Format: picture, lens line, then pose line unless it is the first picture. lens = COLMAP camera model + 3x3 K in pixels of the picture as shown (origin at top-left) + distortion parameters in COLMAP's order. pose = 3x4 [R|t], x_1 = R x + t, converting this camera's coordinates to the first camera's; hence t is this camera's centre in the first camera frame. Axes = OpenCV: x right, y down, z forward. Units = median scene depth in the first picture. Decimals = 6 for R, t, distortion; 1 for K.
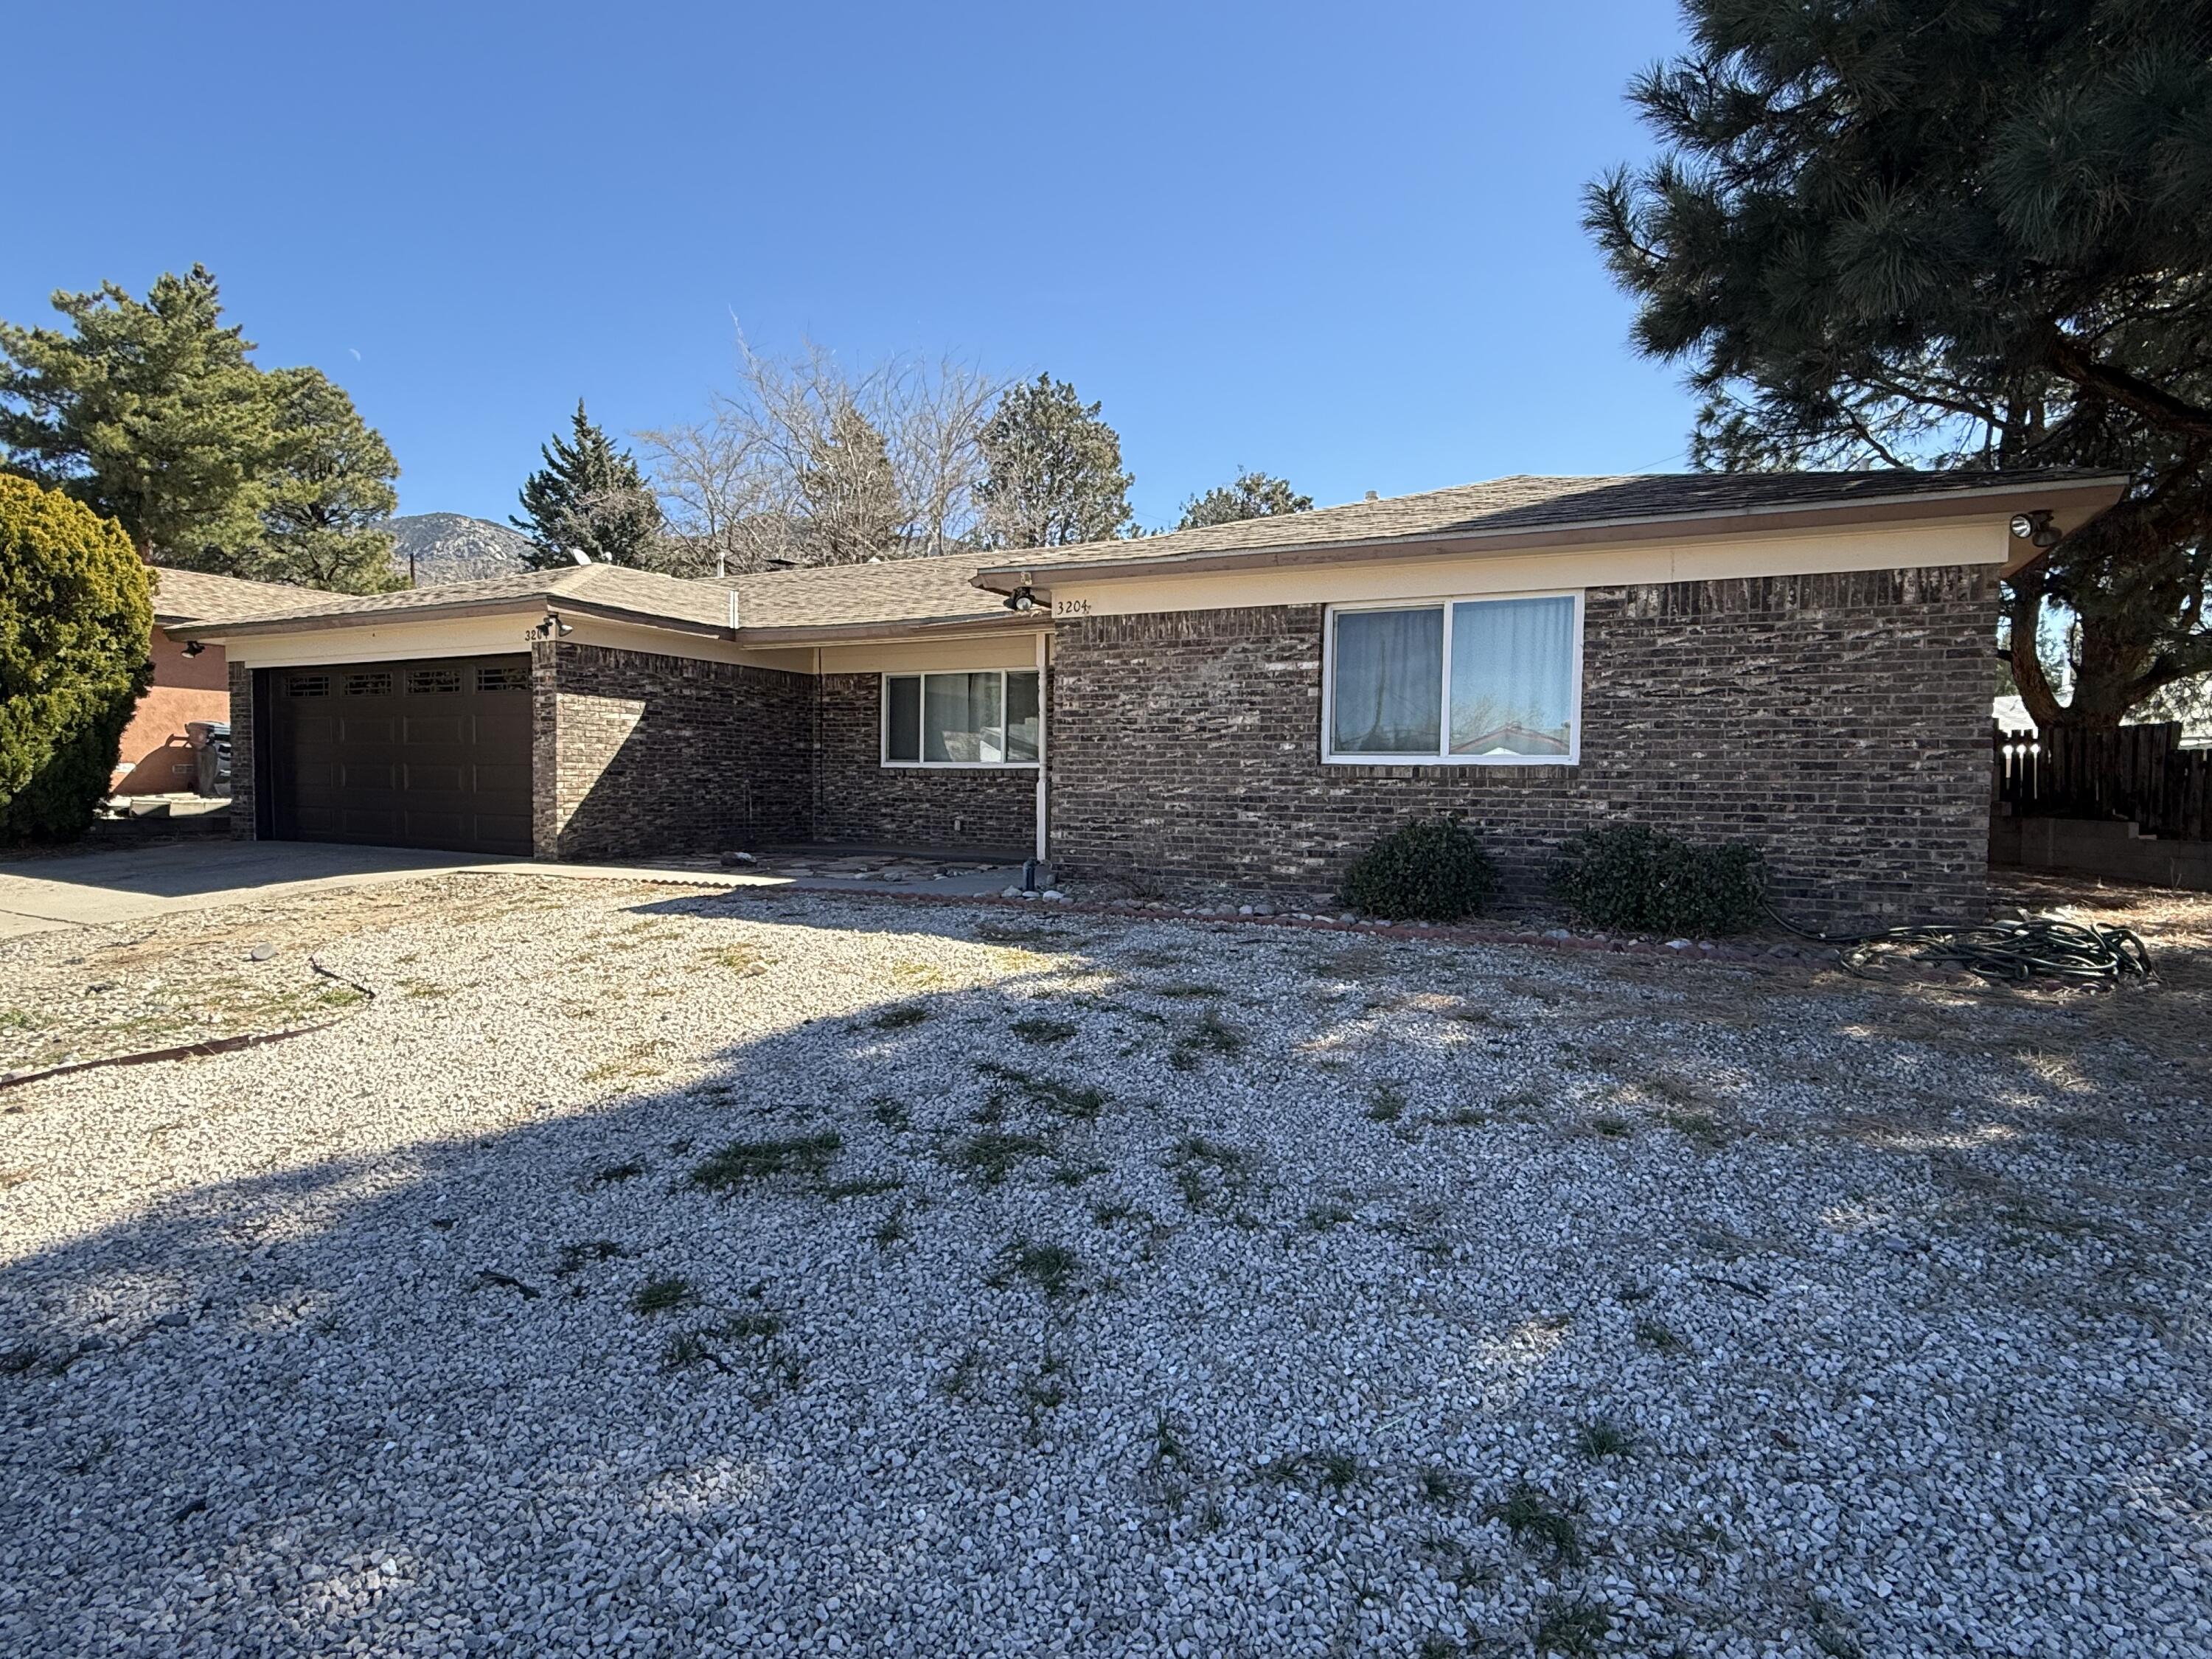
lens RADIAL K [[1172.8, 0, 1106.0], [0, 1172.8, 829.5], [0, 0, 1]] dist [0.000205, 0.000463]
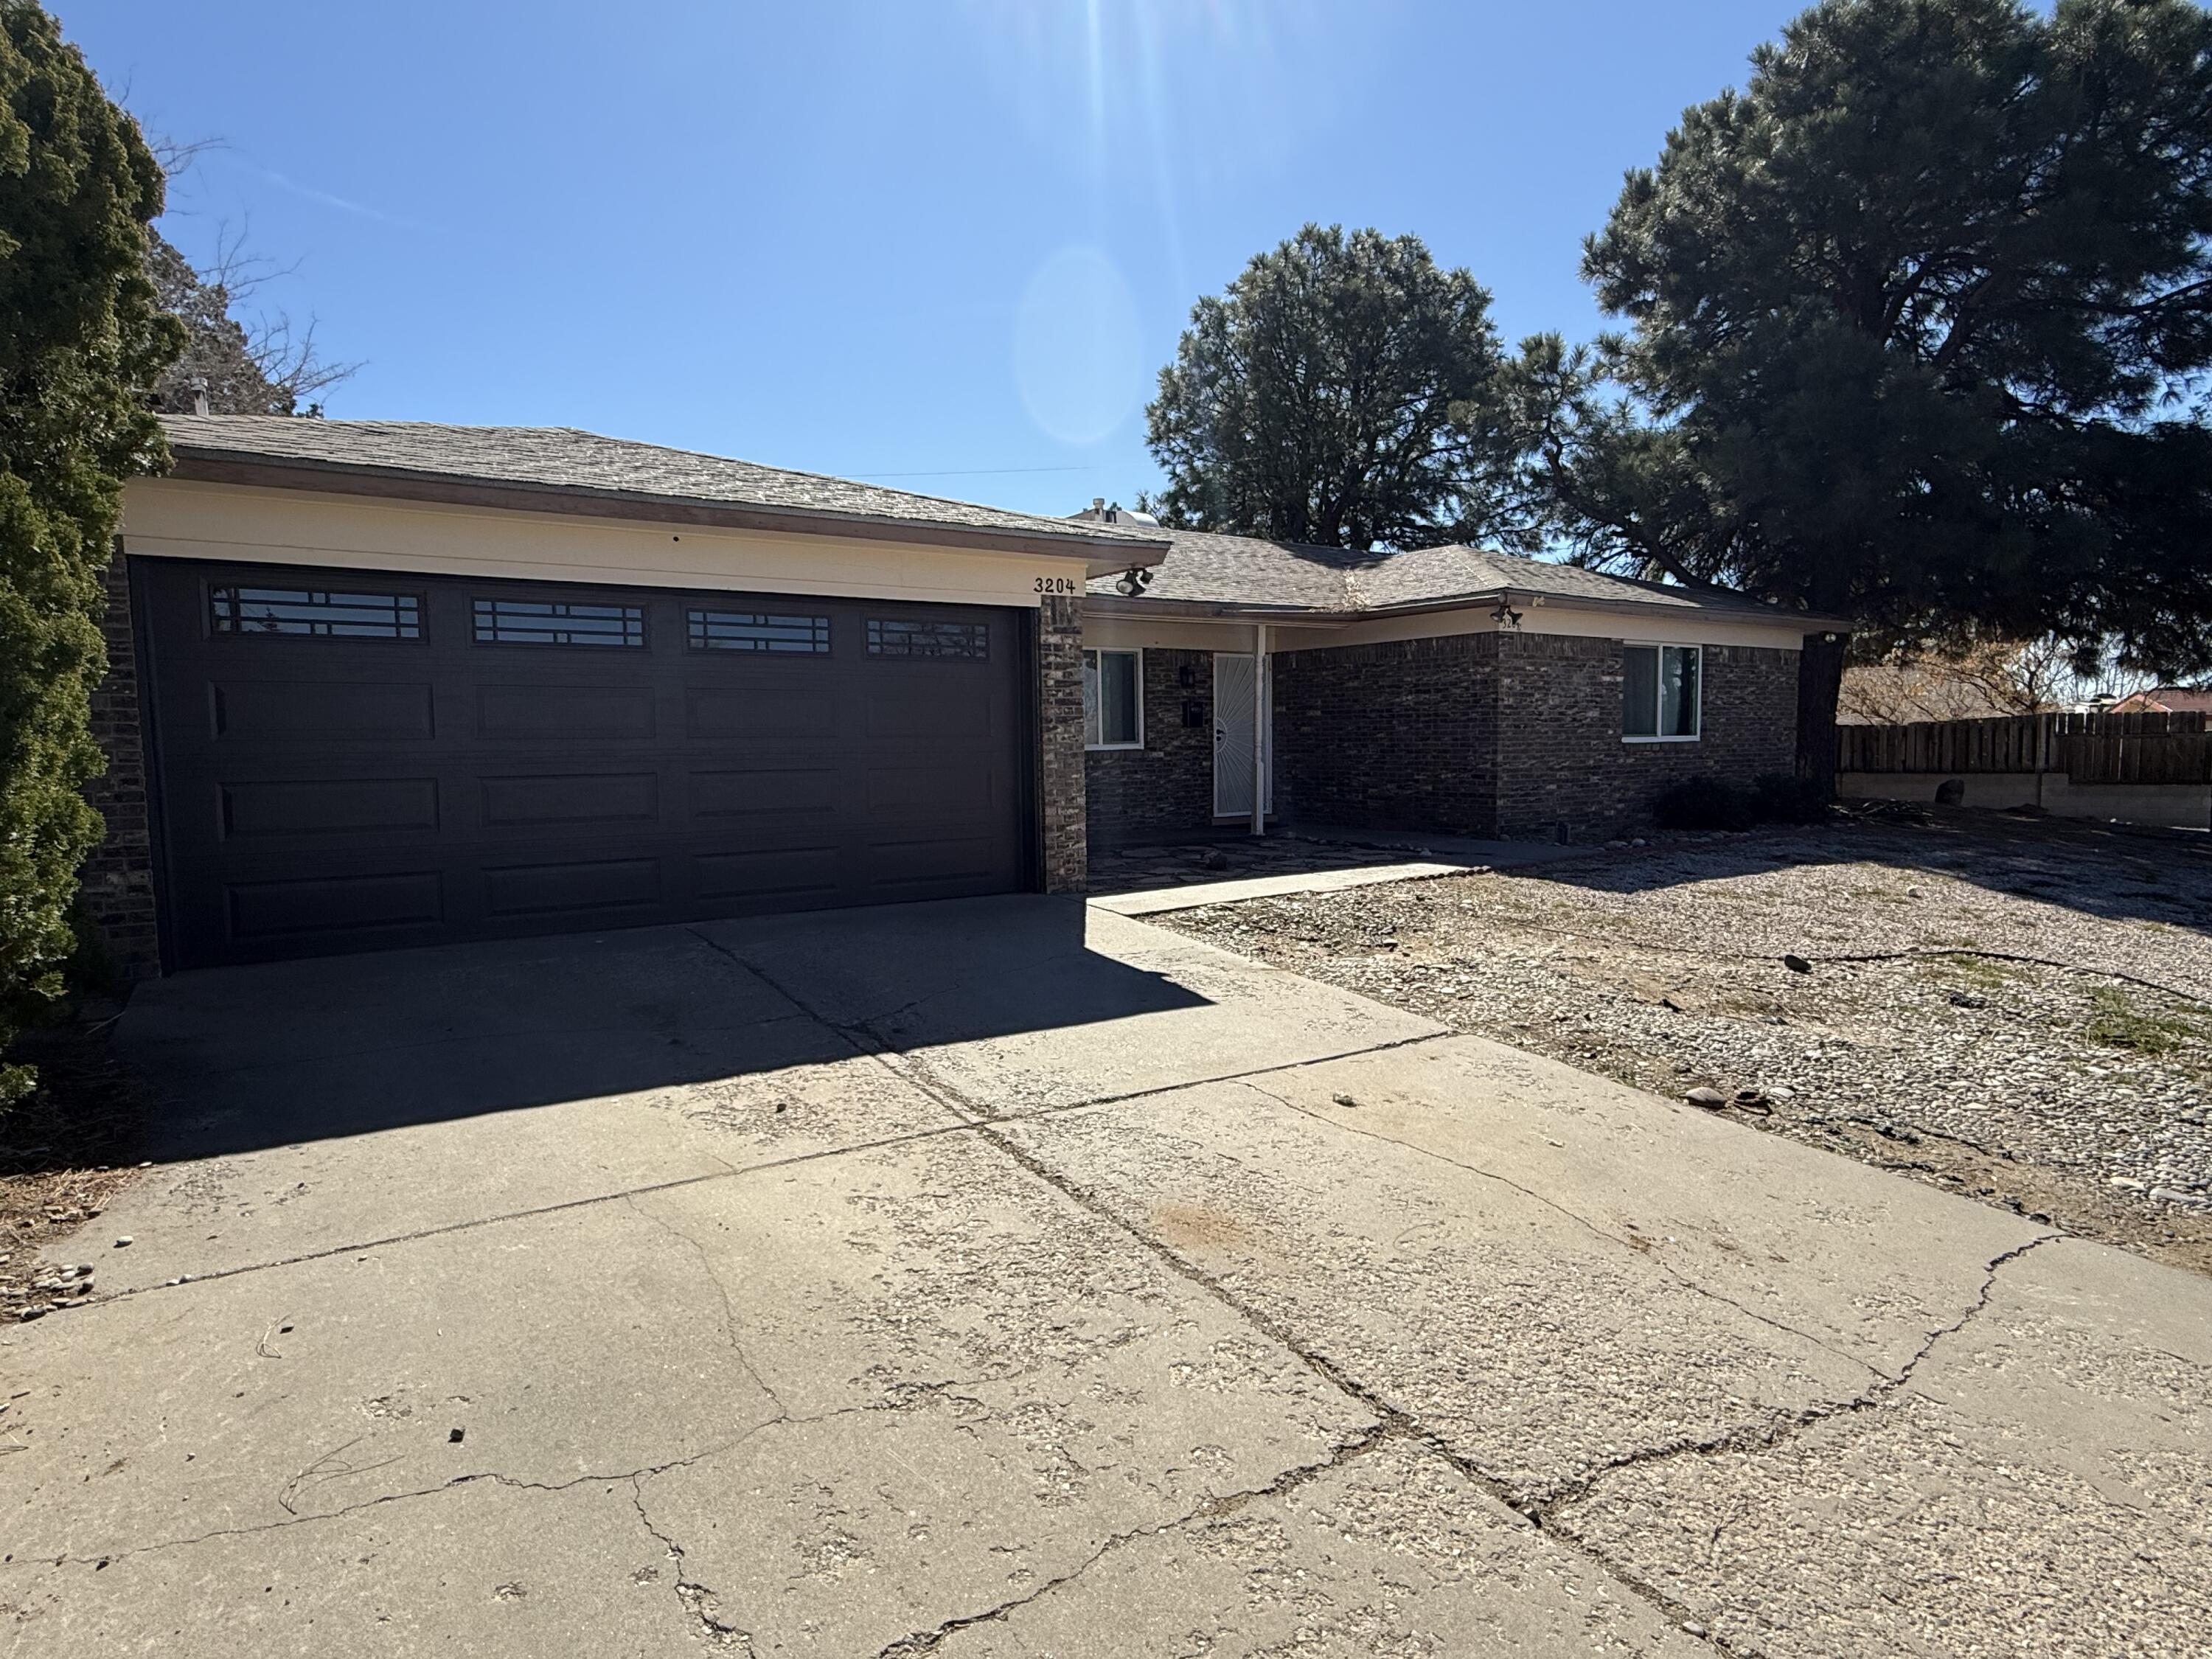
lens RADIAL K [[1148.4, 0, 1065.0], [0, 1148.4, 848.3], [0, 0, 1]] dist [-0.000977, 0.000282]
pose [[0.506126, -0.099997, 0.856643, -1.466261], [0.058454, 0.994949, 0.081605, -0.081949], [-0.860476, 0.008772, 0.509415, 0.839778]]
